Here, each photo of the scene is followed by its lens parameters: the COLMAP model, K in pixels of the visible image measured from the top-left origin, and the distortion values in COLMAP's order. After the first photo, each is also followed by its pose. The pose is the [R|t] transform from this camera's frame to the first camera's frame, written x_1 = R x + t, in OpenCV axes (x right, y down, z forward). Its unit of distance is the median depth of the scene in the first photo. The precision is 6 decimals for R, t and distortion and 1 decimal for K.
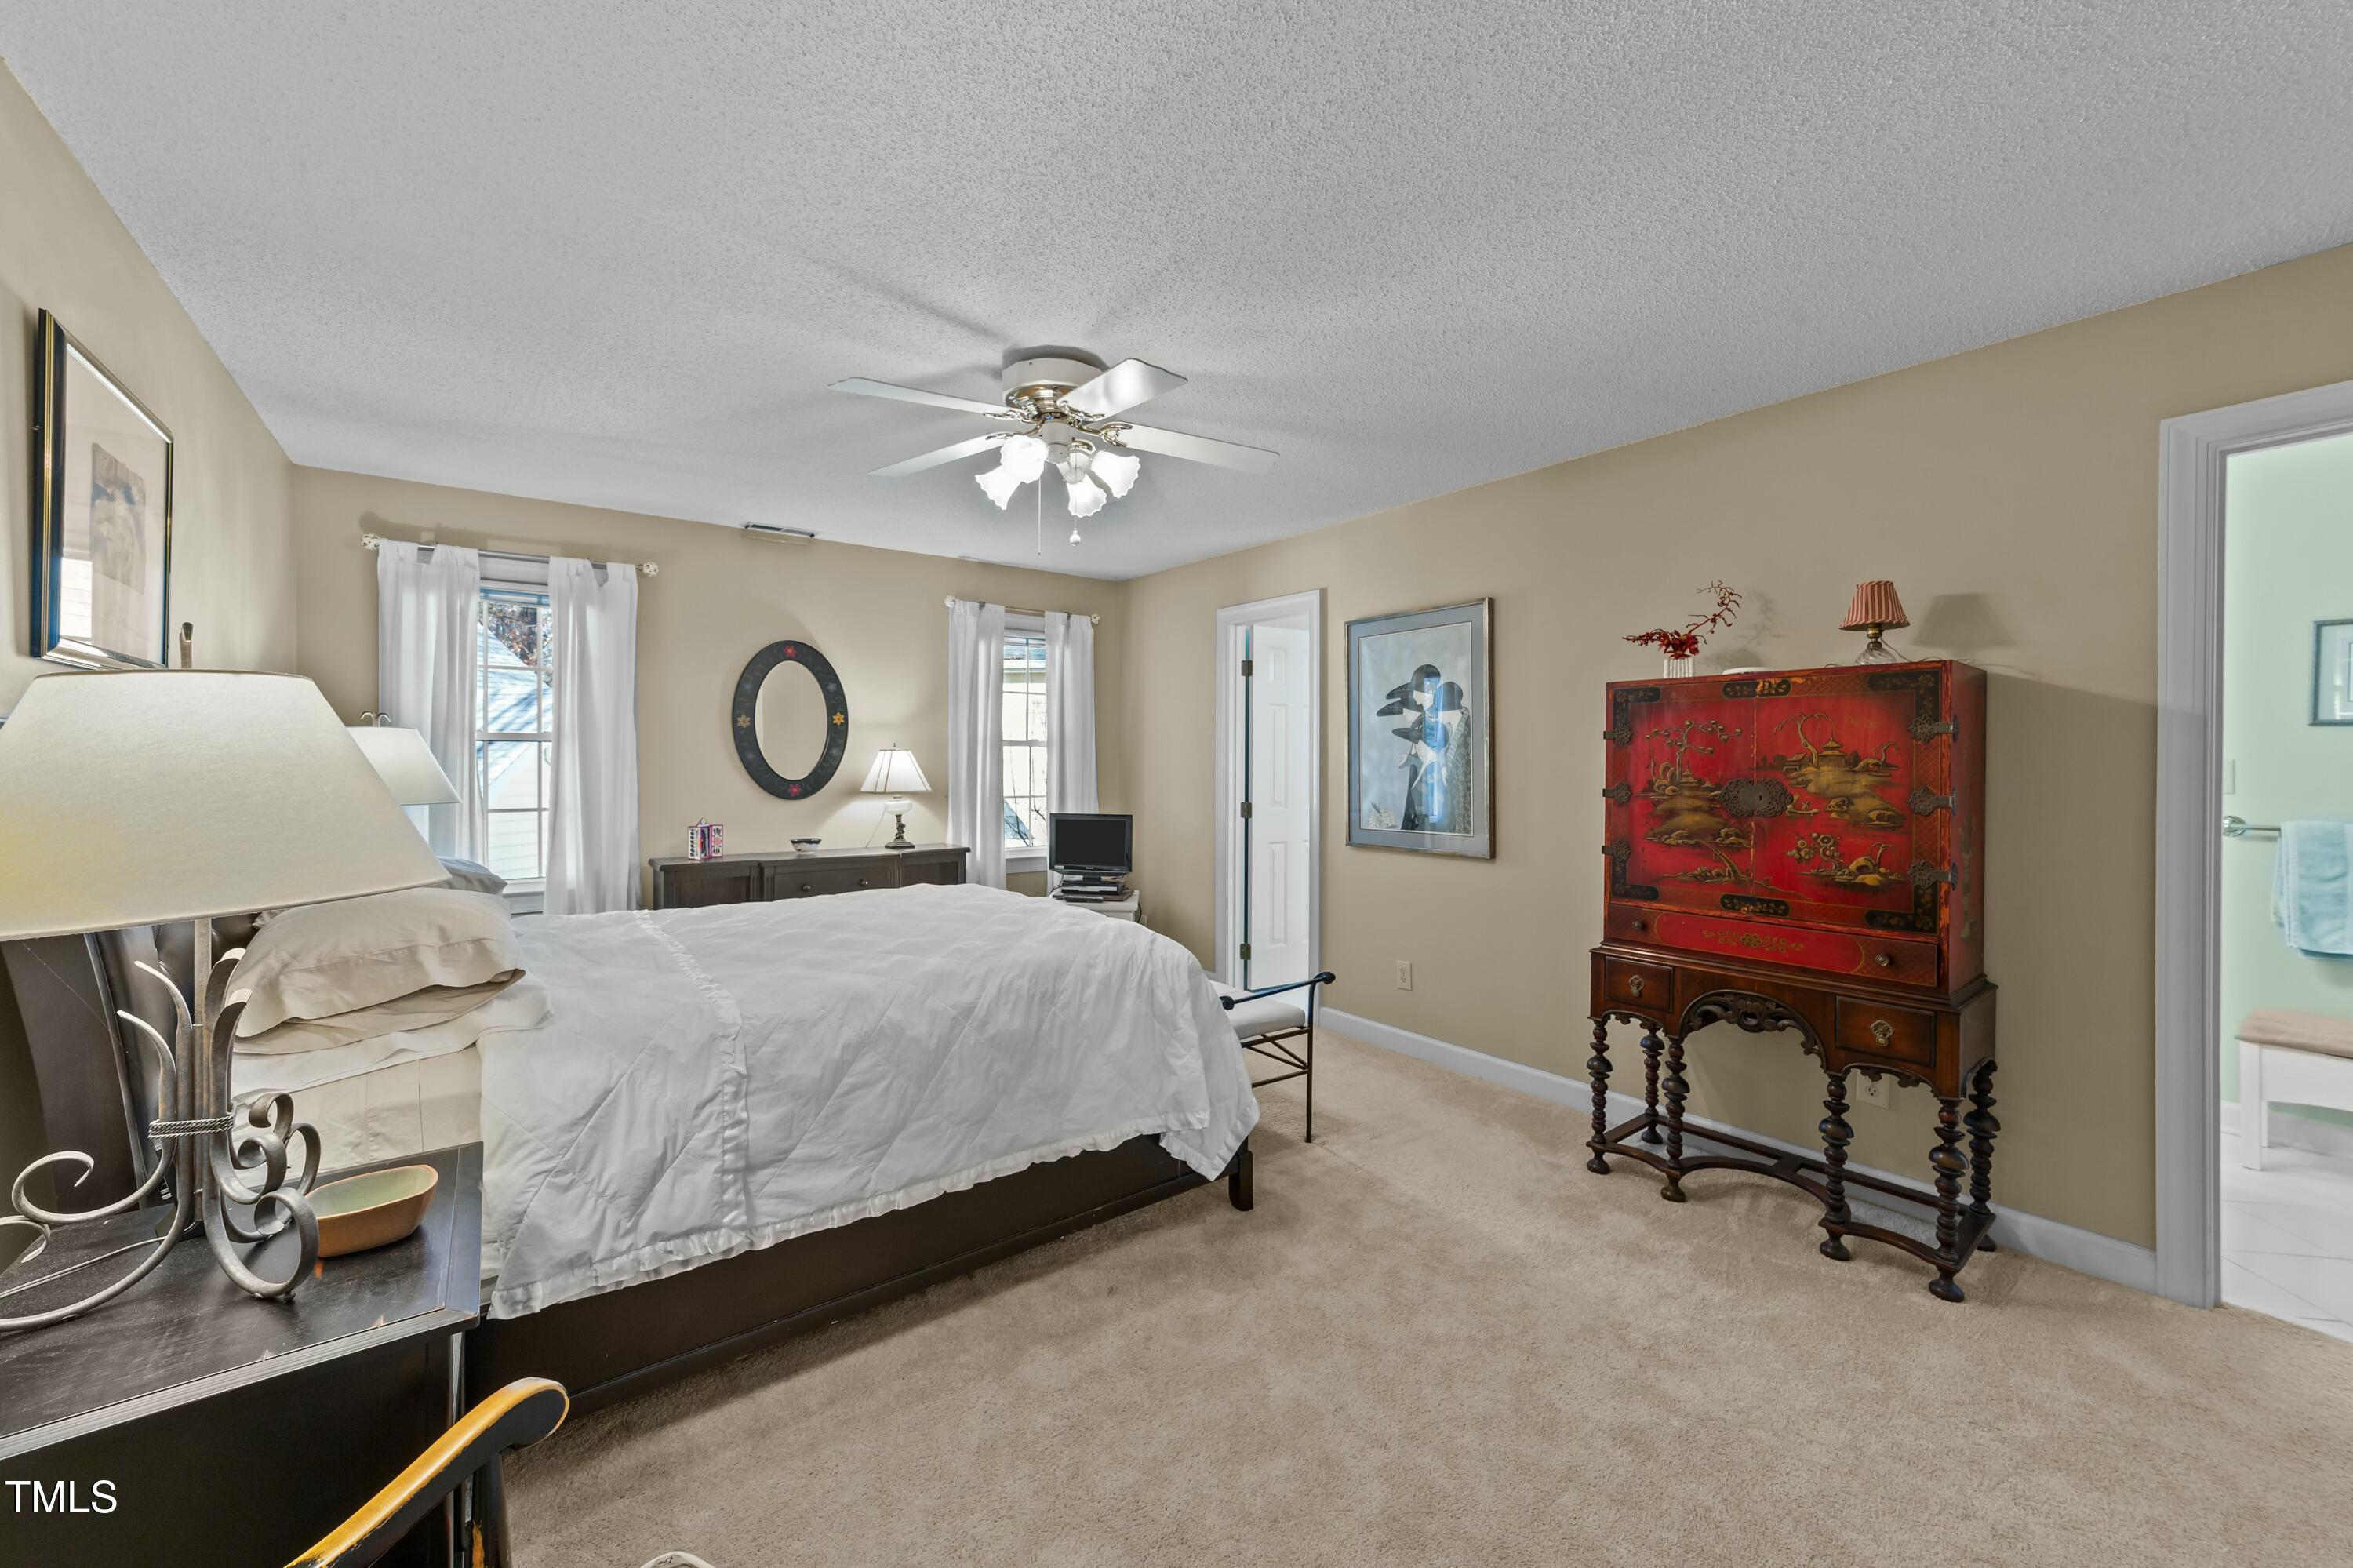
lens RADIAL K [[902.0, 0, 1186.5], [0, 902.0, 763.3], [0, 0, 1]] dist [-0.017375, 0.007631]
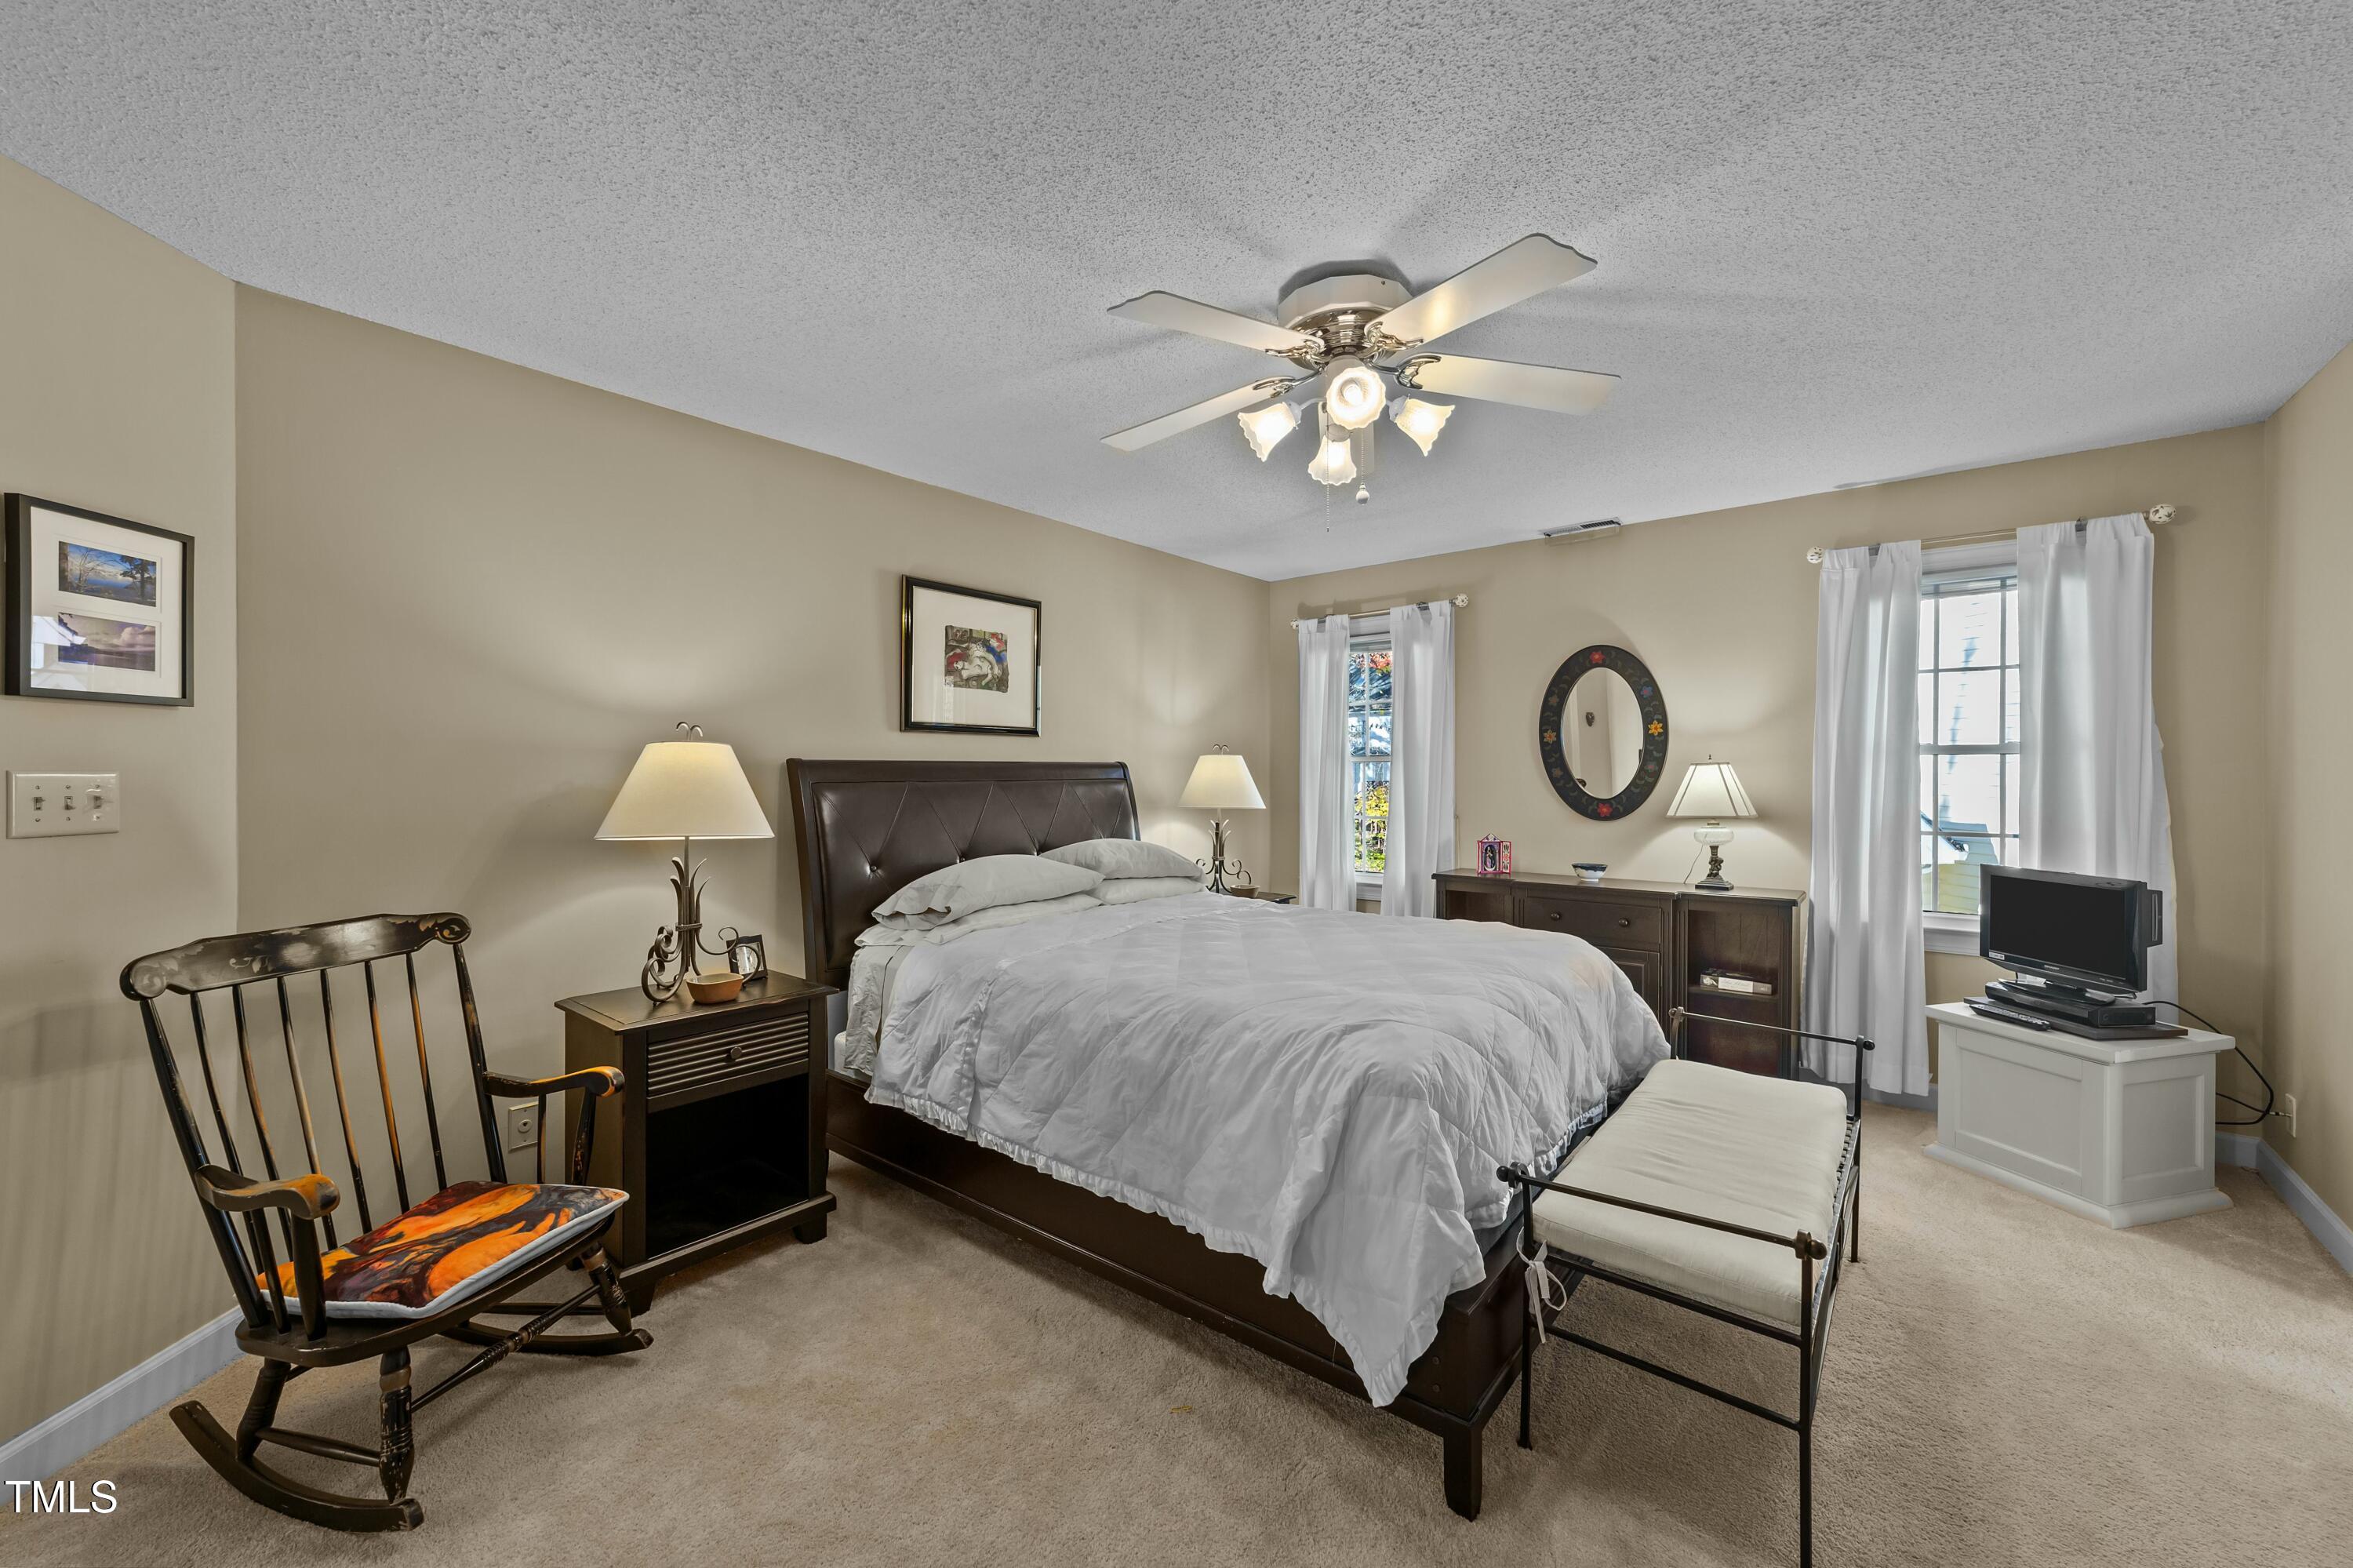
lens RADIAL K [[902.0, 0, 1182.2], [0, 902.0, 782.7], [0, 0, 1]] dist [-0.017375, 0.007631]
pose [[0.235122, 0.006298, -0.971945, 0.387972], [-0.003516, 0.999978, 0.005629, -0.001477], [0.971960, 0.002094, 0.235139, 0.428199]]
